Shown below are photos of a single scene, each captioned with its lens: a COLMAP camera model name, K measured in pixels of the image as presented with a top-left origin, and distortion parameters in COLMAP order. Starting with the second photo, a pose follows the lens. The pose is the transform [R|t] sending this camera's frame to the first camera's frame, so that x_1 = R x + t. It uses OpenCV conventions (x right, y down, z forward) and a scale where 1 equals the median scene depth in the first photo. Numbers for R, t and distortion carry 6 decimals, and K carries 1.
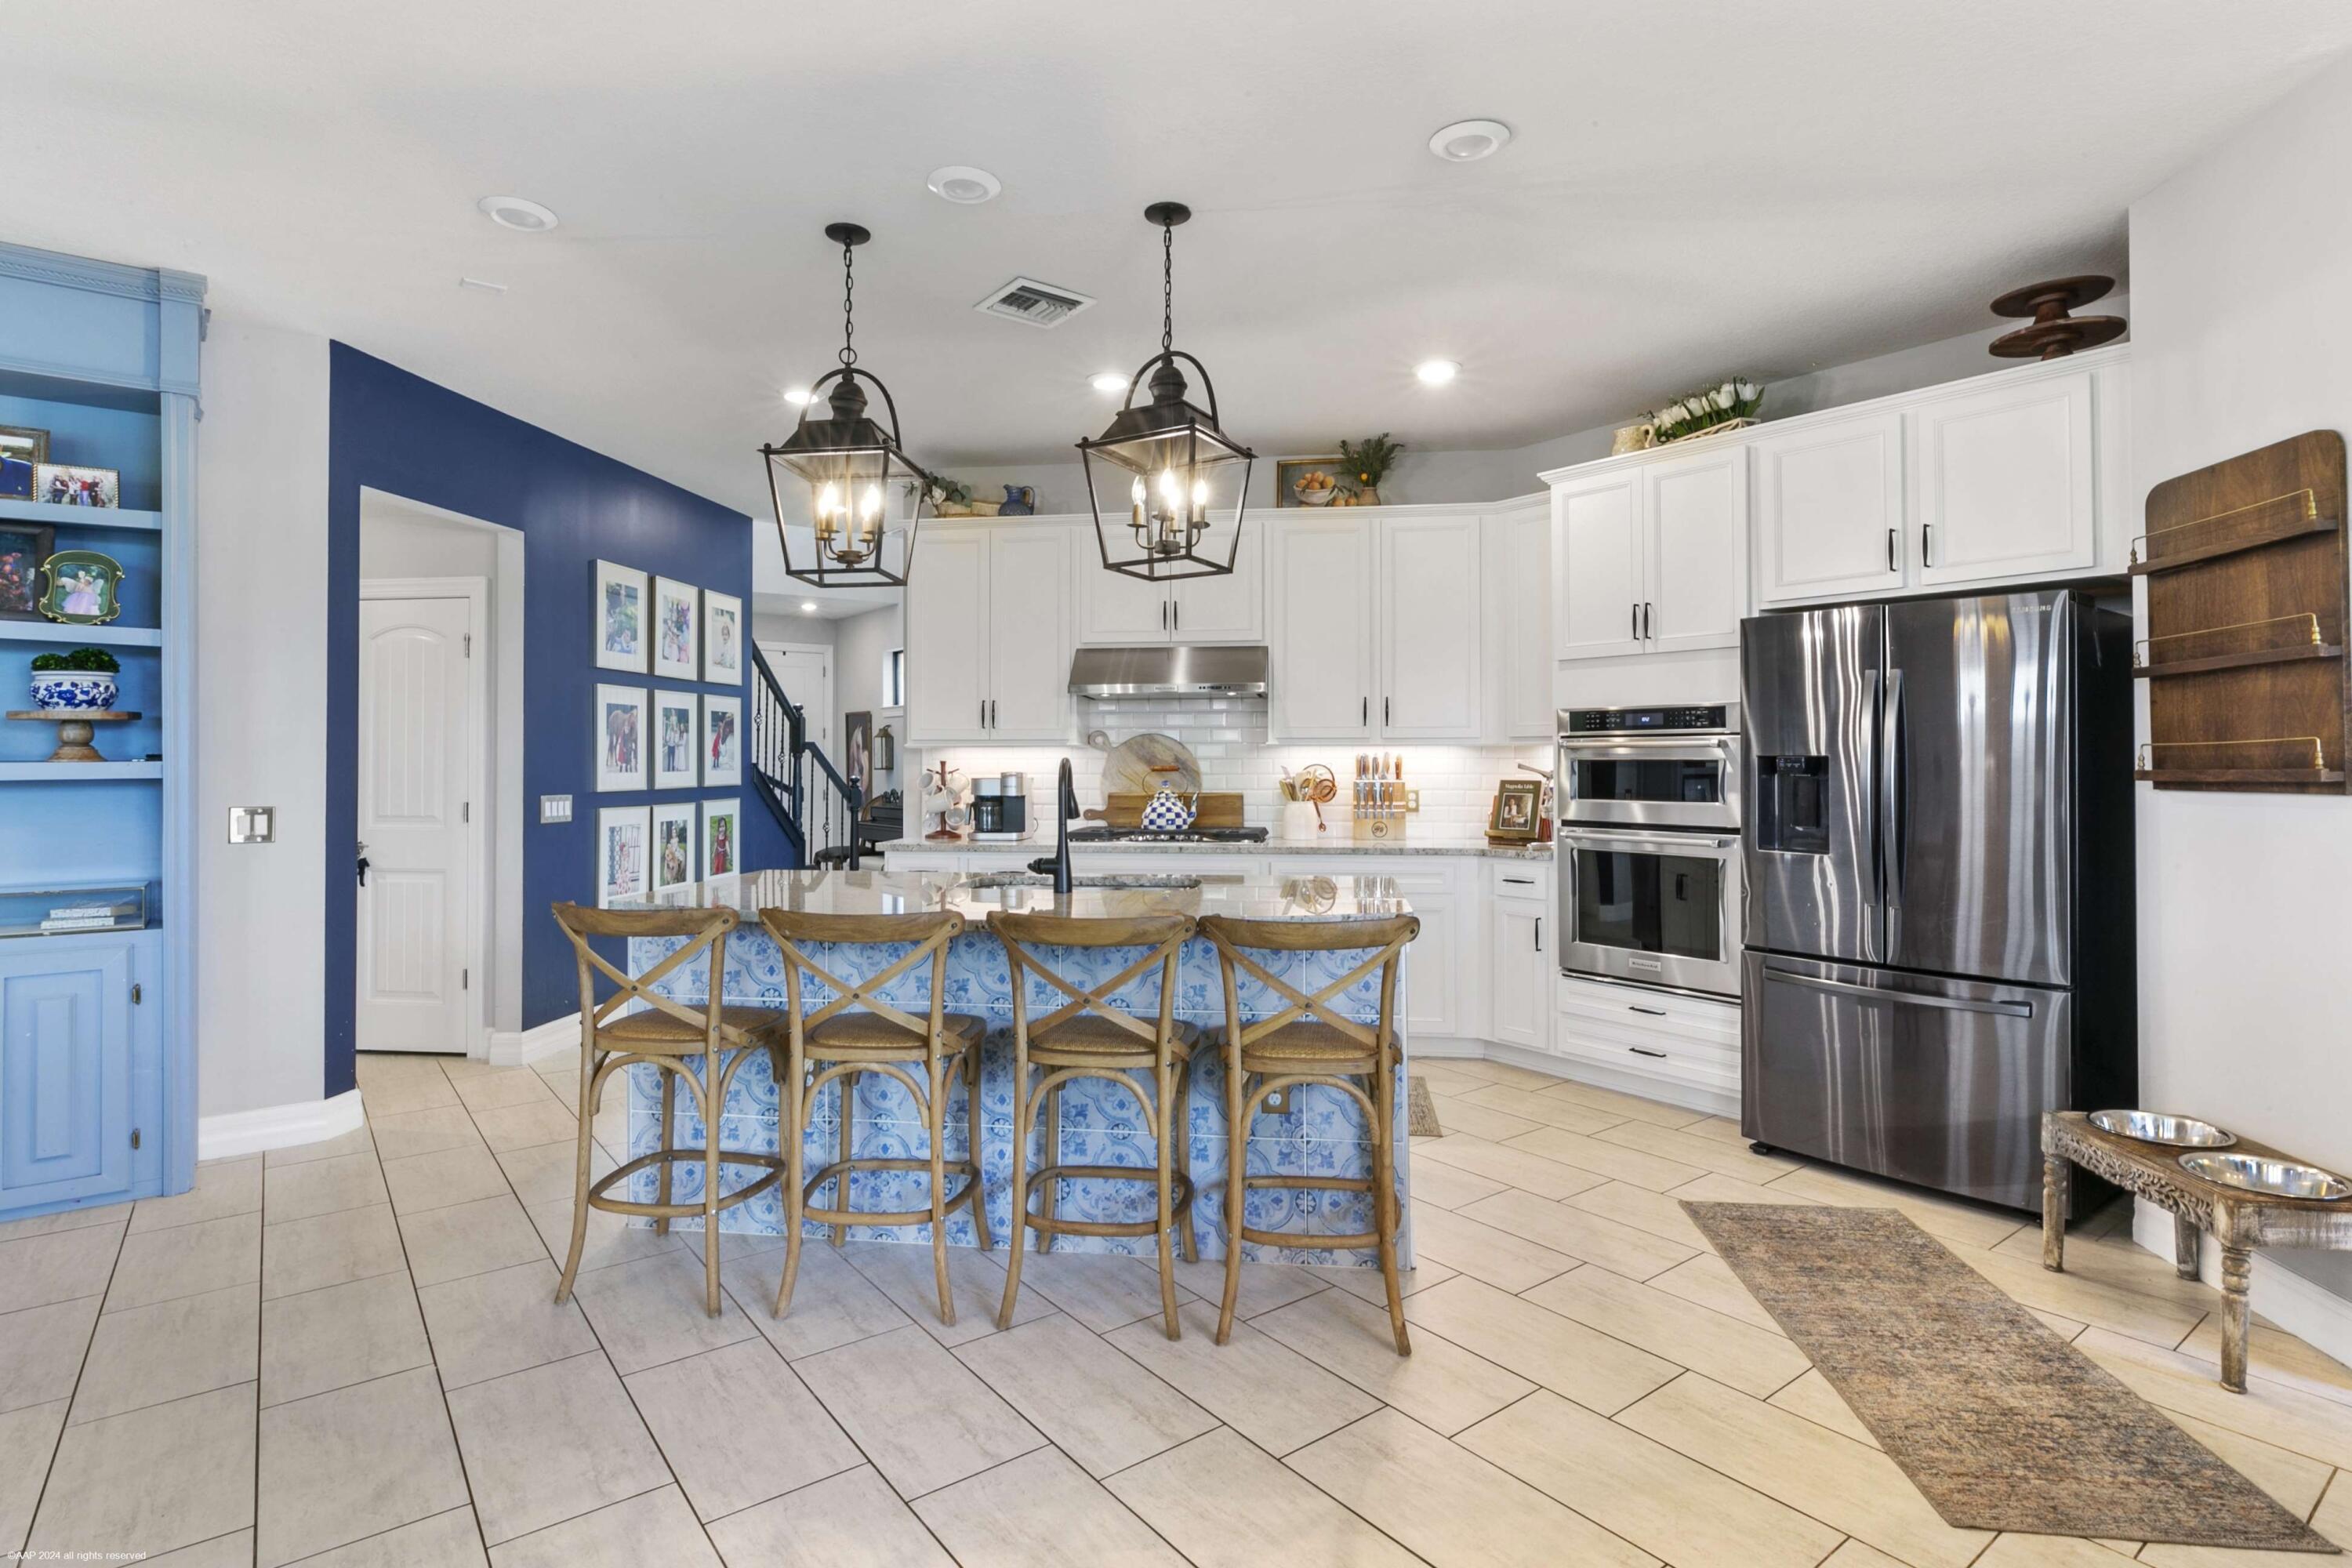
lens RADIAL K [[1180.0, 0, 1163.2], [0, 1180.0, 745.8], [0, 0, 1]] dist [0.000606, -0.000058]
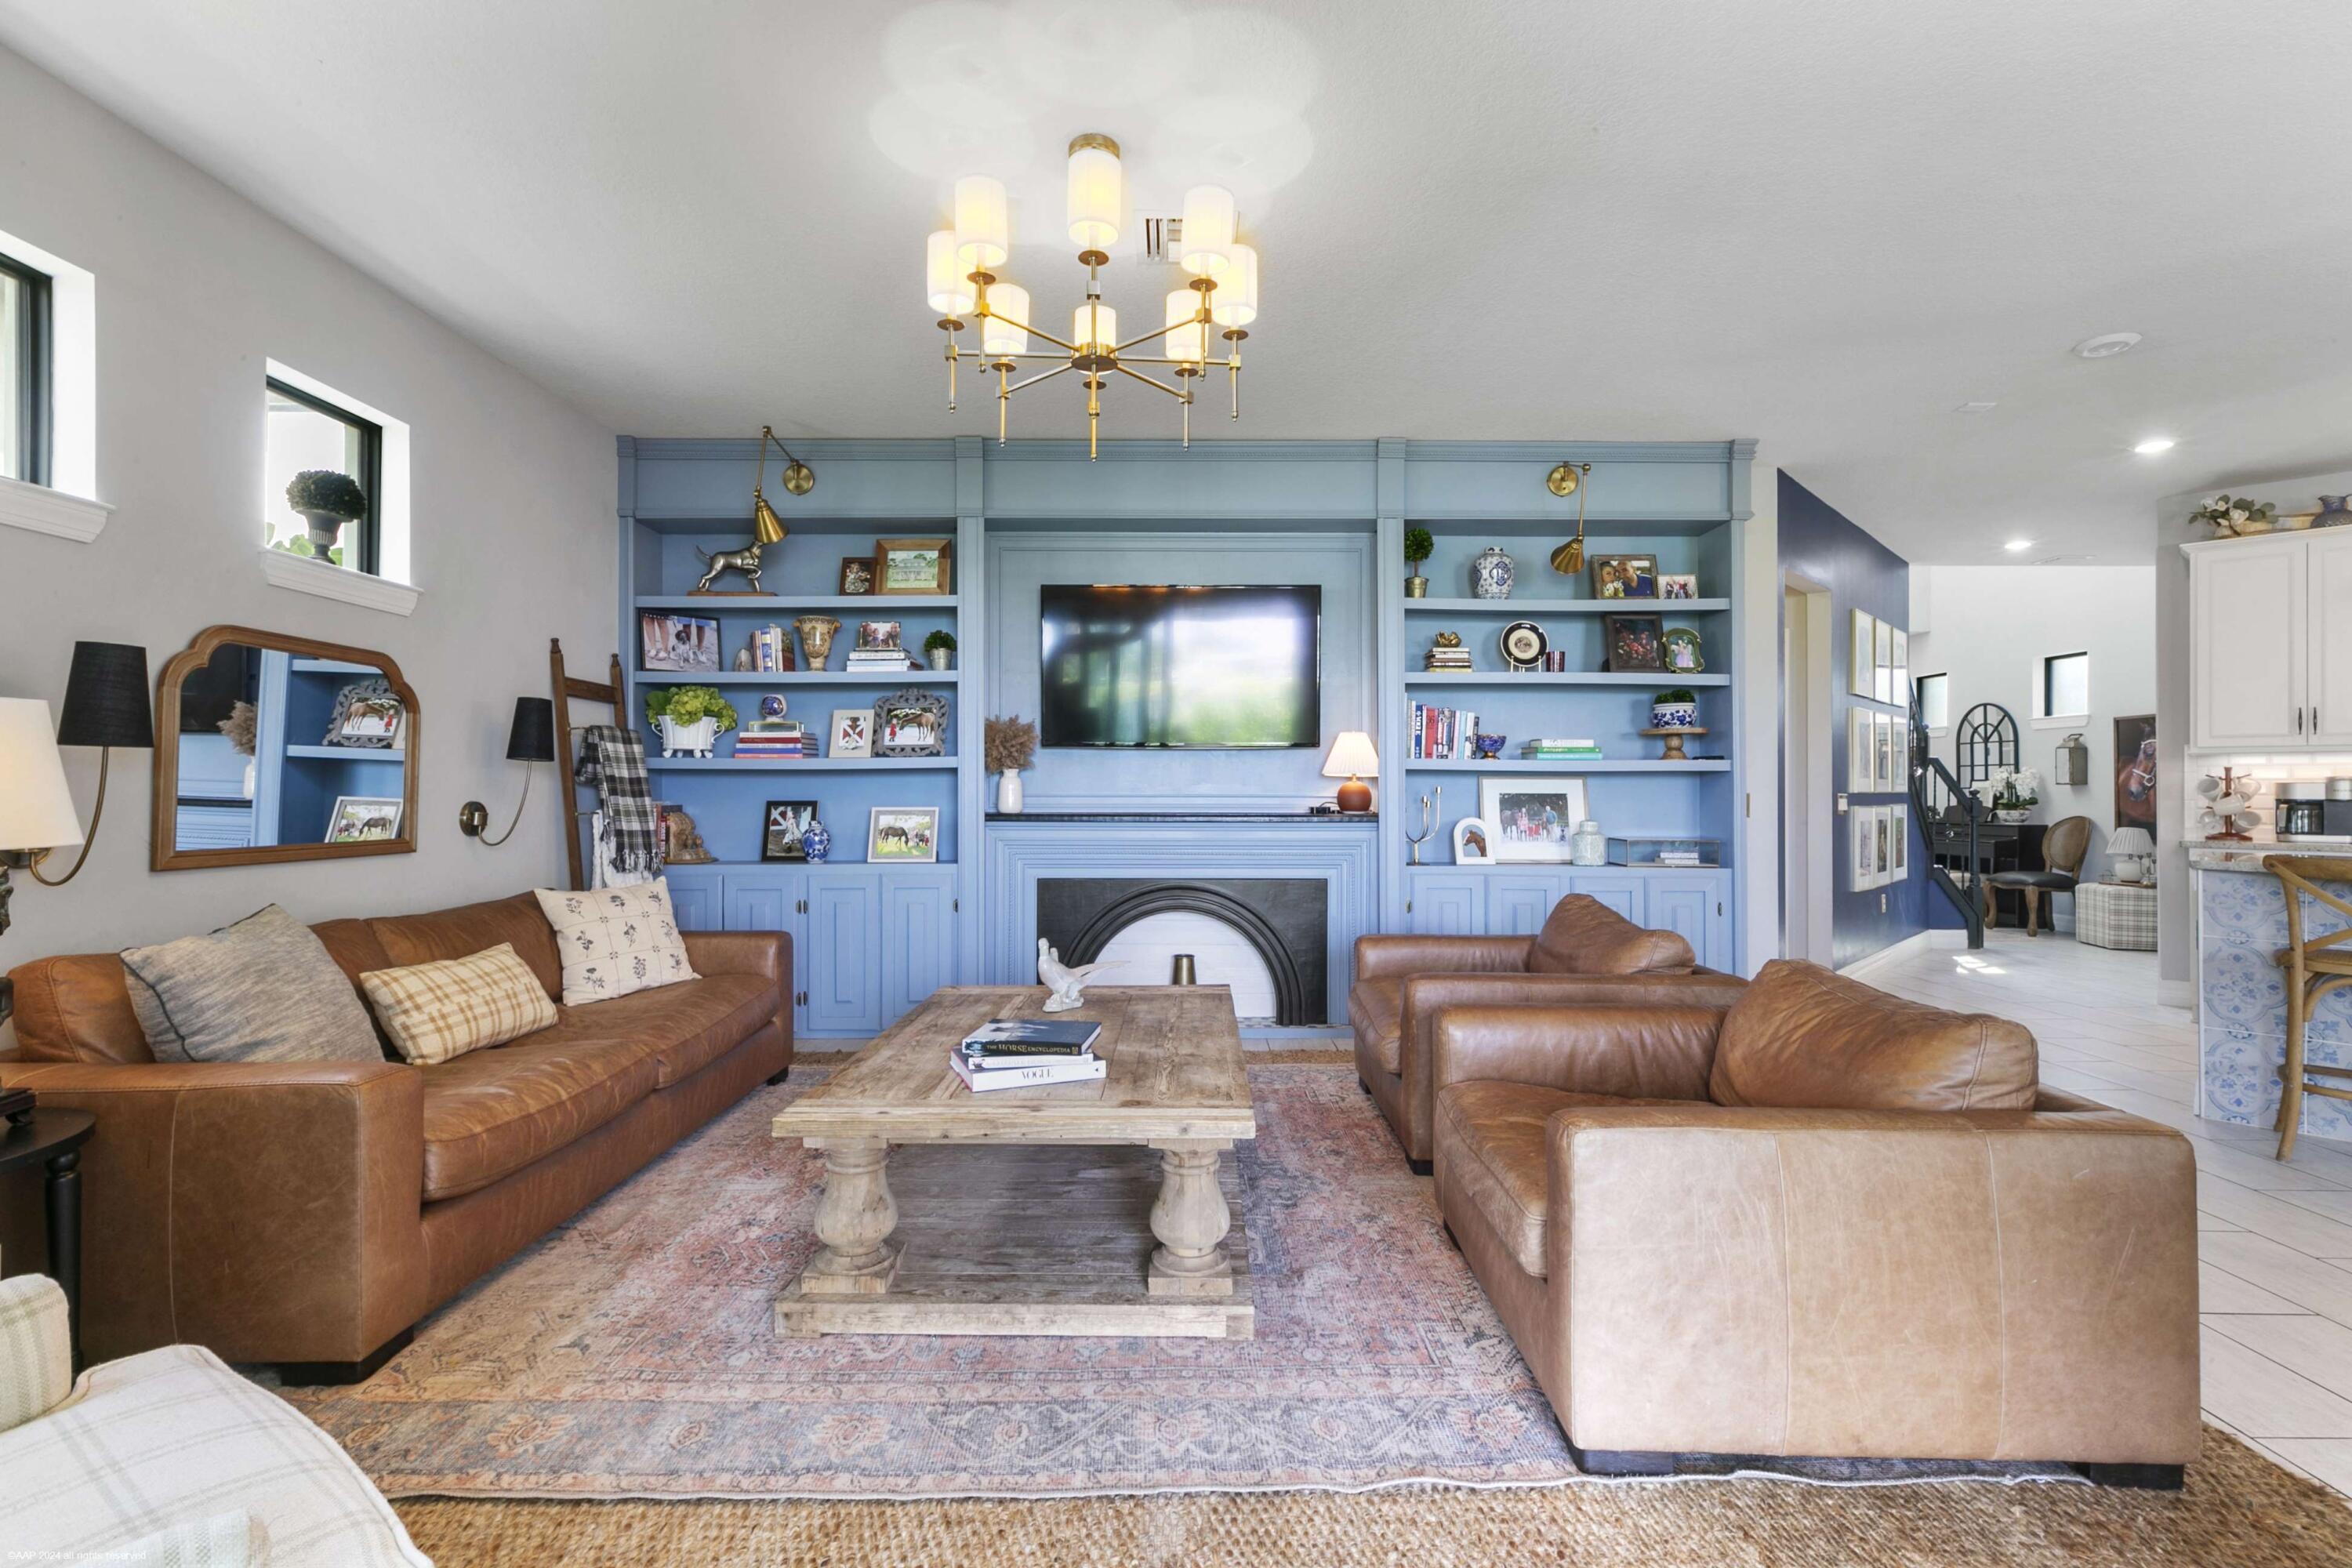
lens RADIAL K [[1053.1, 0, 1172.4], [0, 1053.1, 787.7], [0, 0, 1]] dist [-0.002262, -0.000641]
pose [[0.791728, 0.004004, -0.610861, -0.363499], [0.000202, 0.999977, 0.006817, 0.024931], [0.610874, -0.005521, 0.791708, -0.330501]]
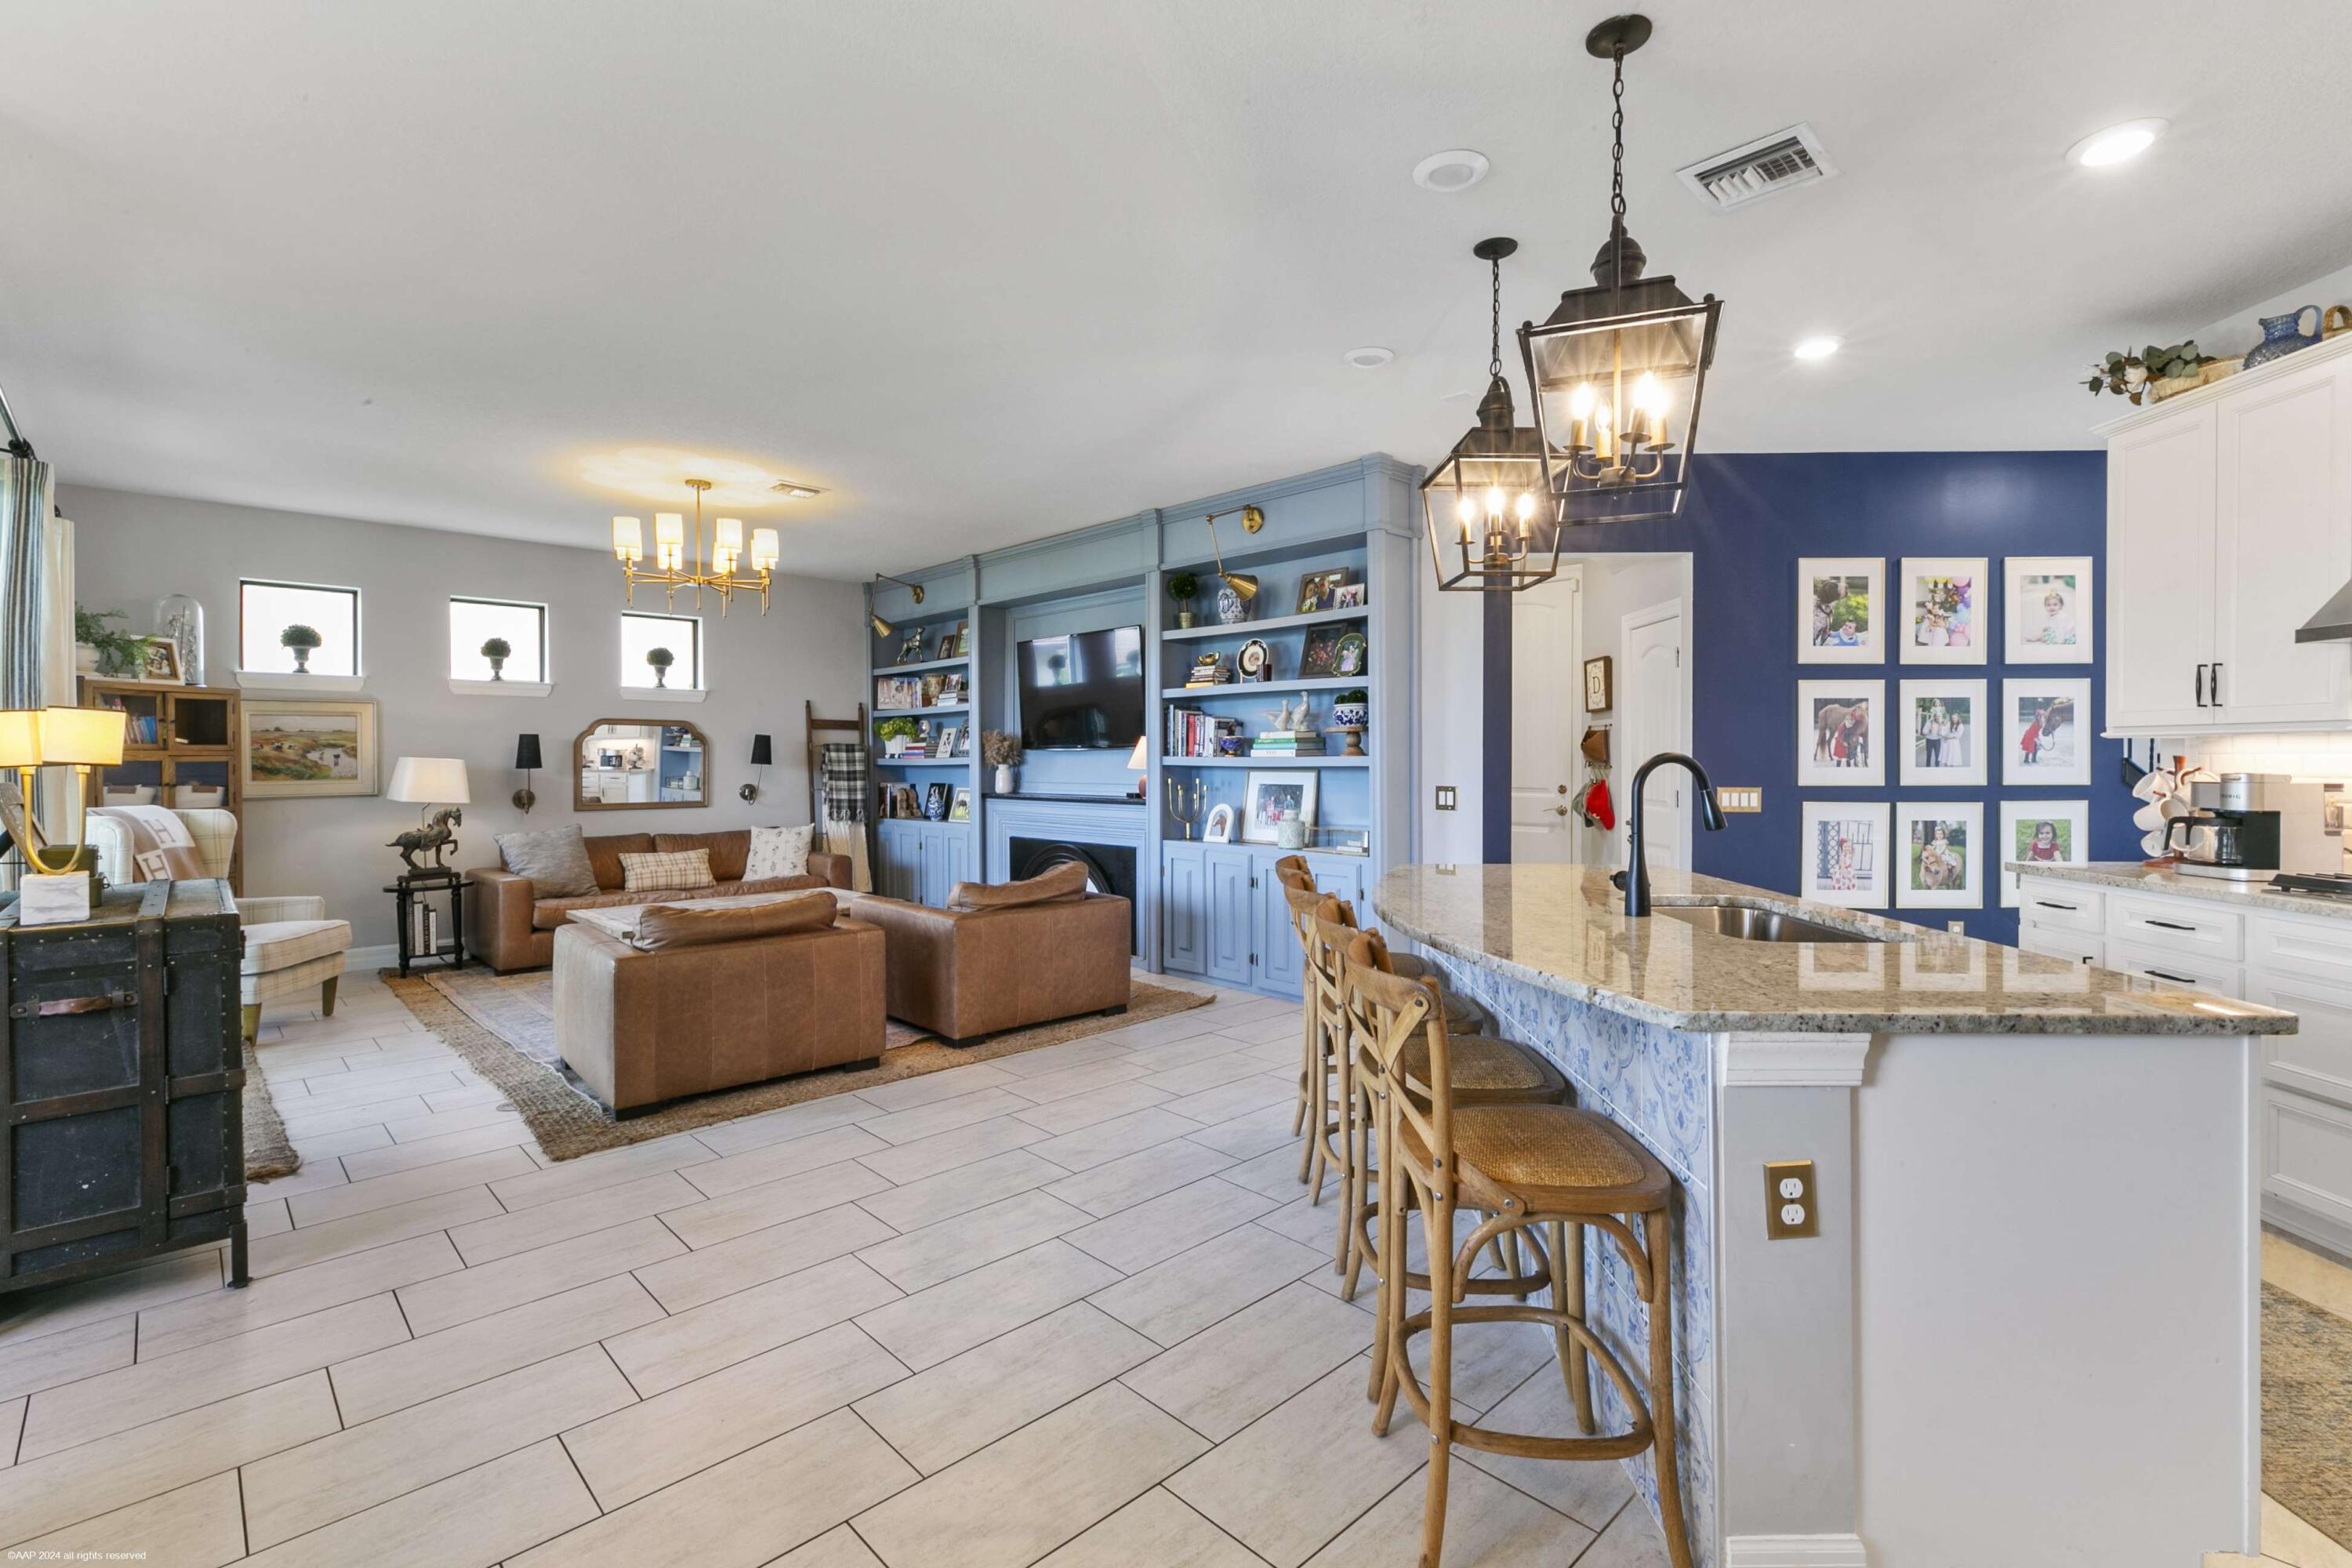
lens RADIAL K [[1053.1, 0, 1176.7], [0, 1053.1, 764.8], [0, 0, 1]] dist [-0.002262, -0.000641]
pose [[0.111083, 0.009015, -0.993770, 0.359642], [0.012576, 0.999866, 0.010476, 0.004366], [0.993732, -0.013661, 0.110955, 0.352660]]
